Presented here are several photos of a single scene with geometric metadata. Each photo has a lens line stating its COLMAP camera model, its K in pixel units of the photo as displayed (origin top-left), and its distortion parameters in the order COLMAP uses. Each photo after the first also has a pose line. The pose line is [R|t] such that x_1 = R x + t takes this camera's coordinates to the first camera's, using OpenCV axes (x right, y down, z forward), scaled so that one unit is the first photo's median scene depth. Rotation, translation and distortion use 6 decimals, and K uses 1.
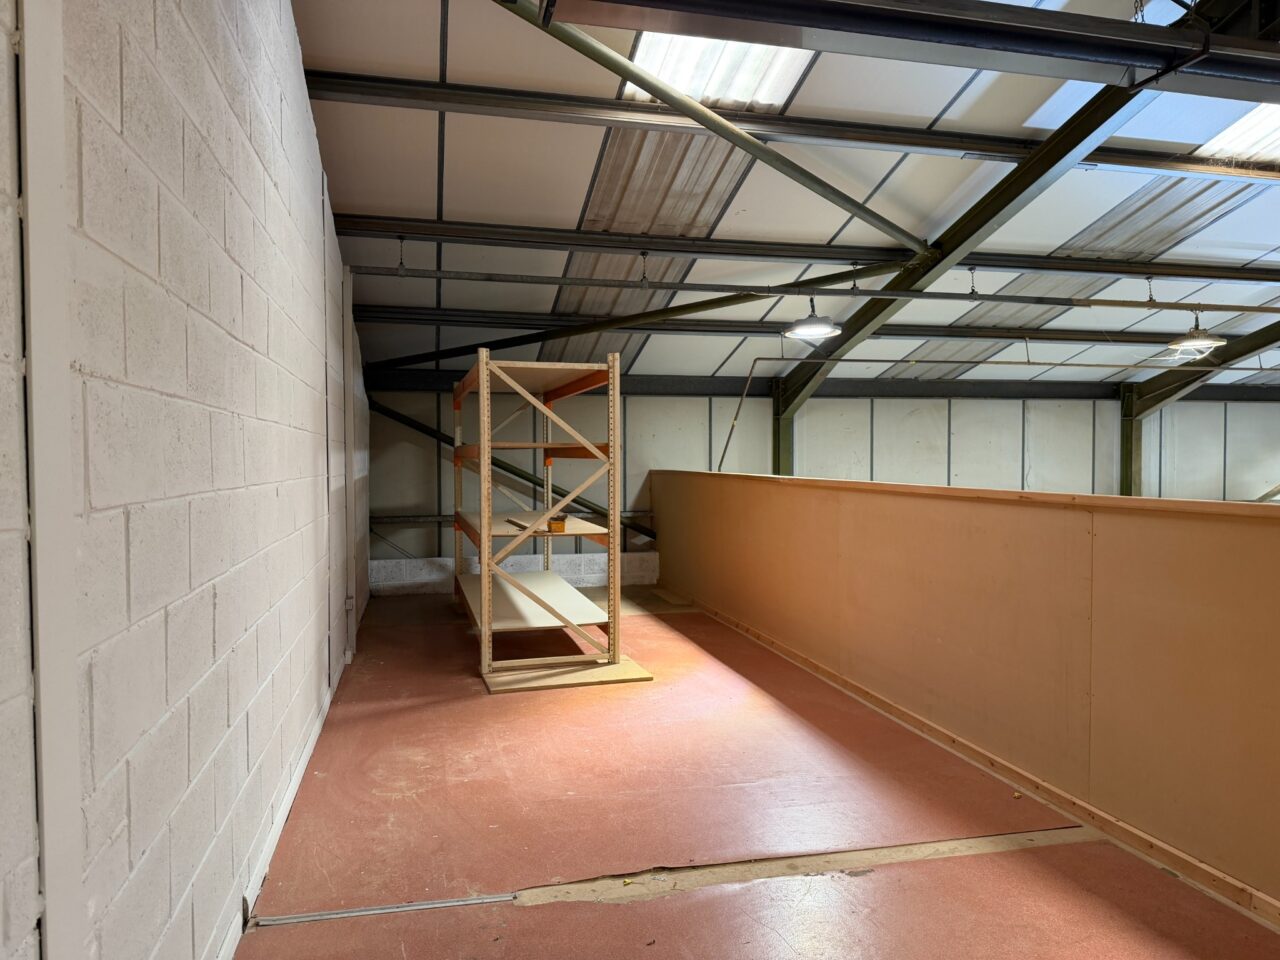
lens RADIAL K [[892.6, 0, 640.0], [0, 892.6, 480.0], [0, 0, 1]] dist [0.049843, -0.075598]
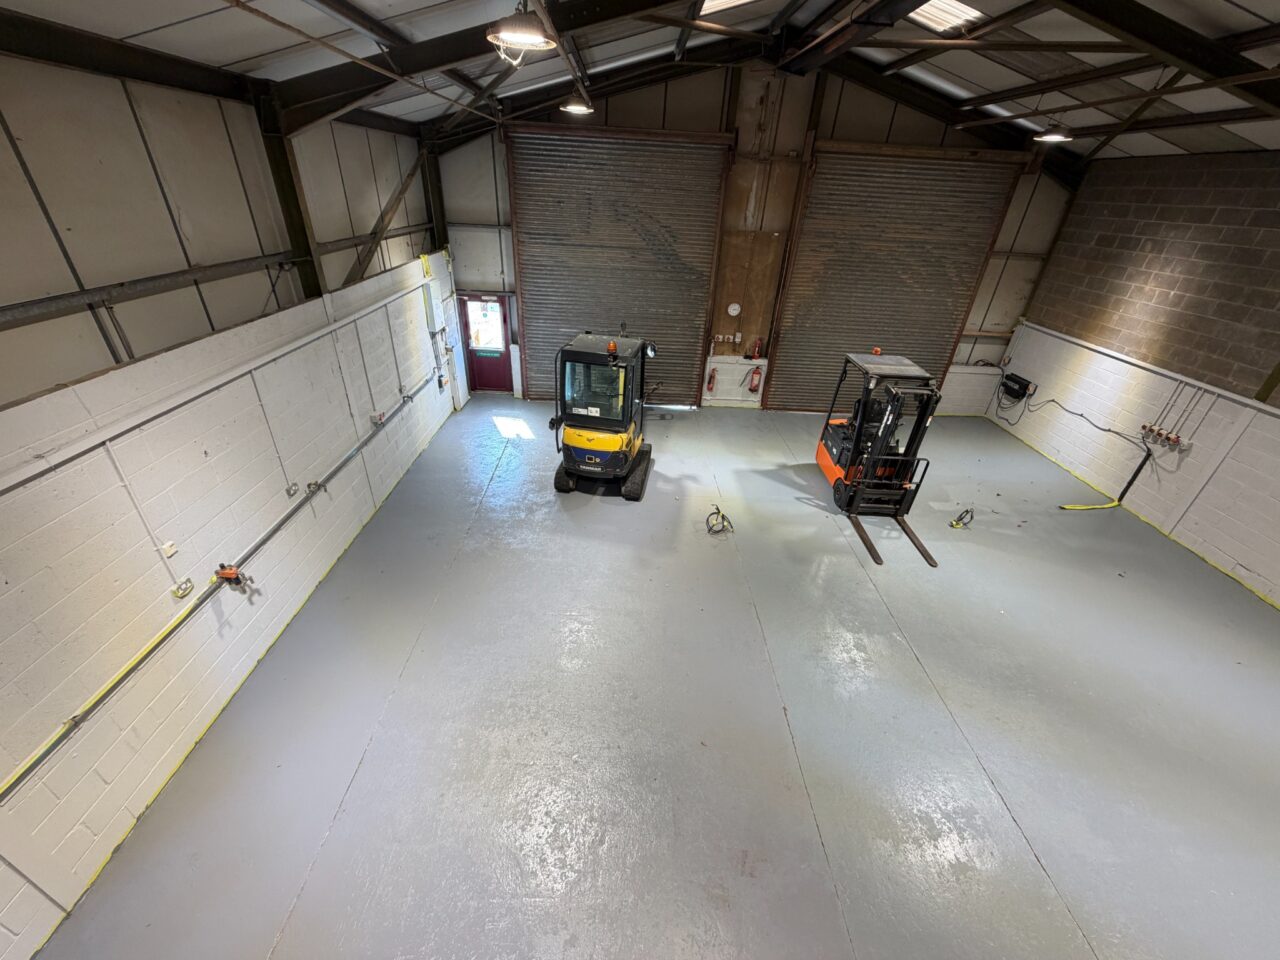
lens RADIAL K [[509.0, 0, 637.4], [0, 509.0, 481.6], [0, 0, 1]] dist [0.000829, -0.000619]
pose [[0.219318, -0.481389, 0.848625, 0.126380], [-0.024366, 0.866828, 0.498012, -0.051819], [-0.975349, -0.129900, 0.178382, 0.839980]]
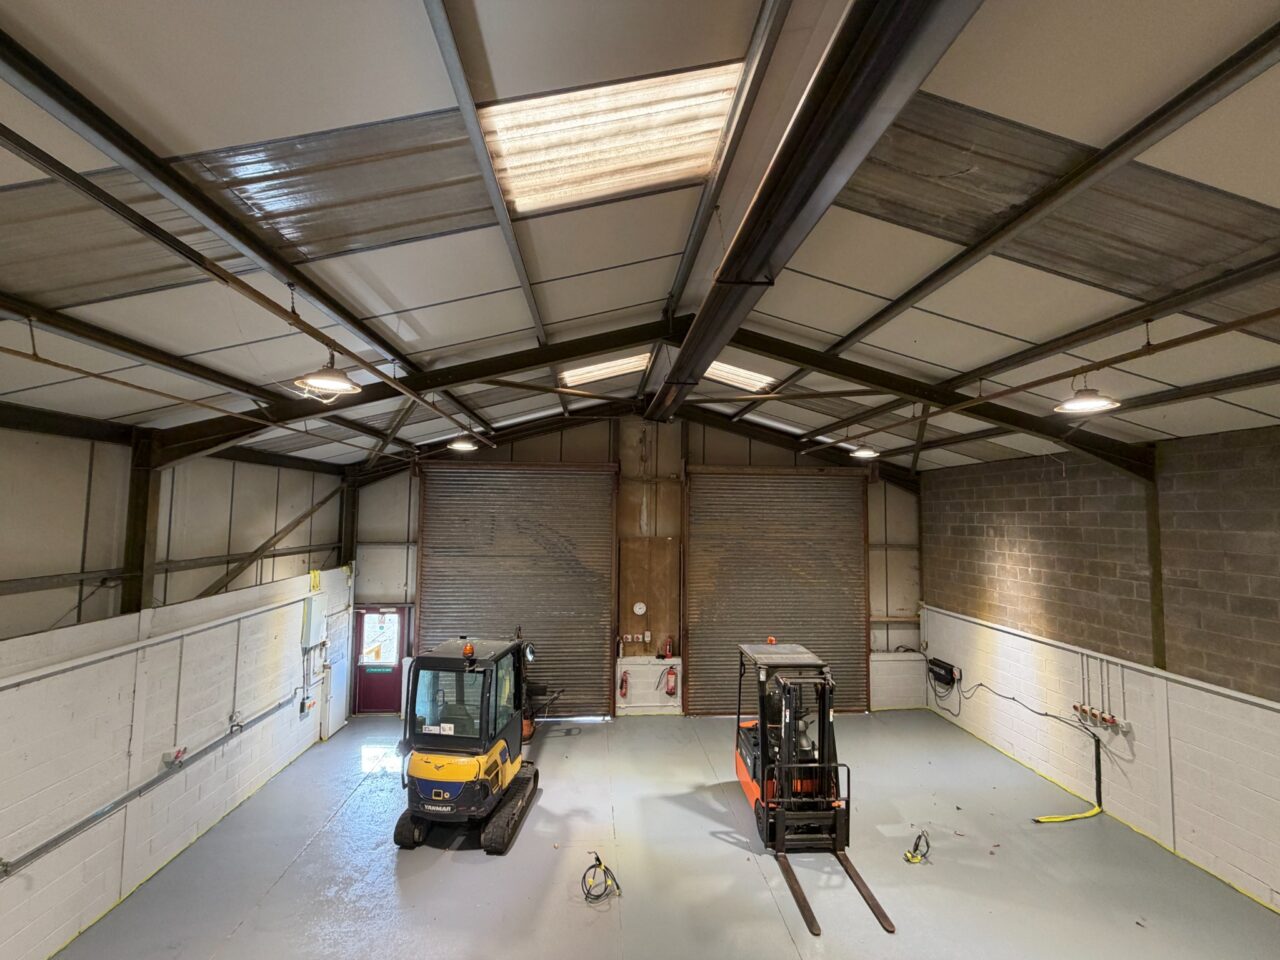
lens RADIAL K [[509.0, 0, 637.4], [0, 509.0, 481.6], [0, 0, 1]] dist [0.000829, -0.000619]
pose [[0.156785, 0.066042, 0.985422, 0.201419], [0.015512, 0.997474, -0.069318, -0.021639], [-0.987511, 0.026154, 0.155365, 0.674194]]
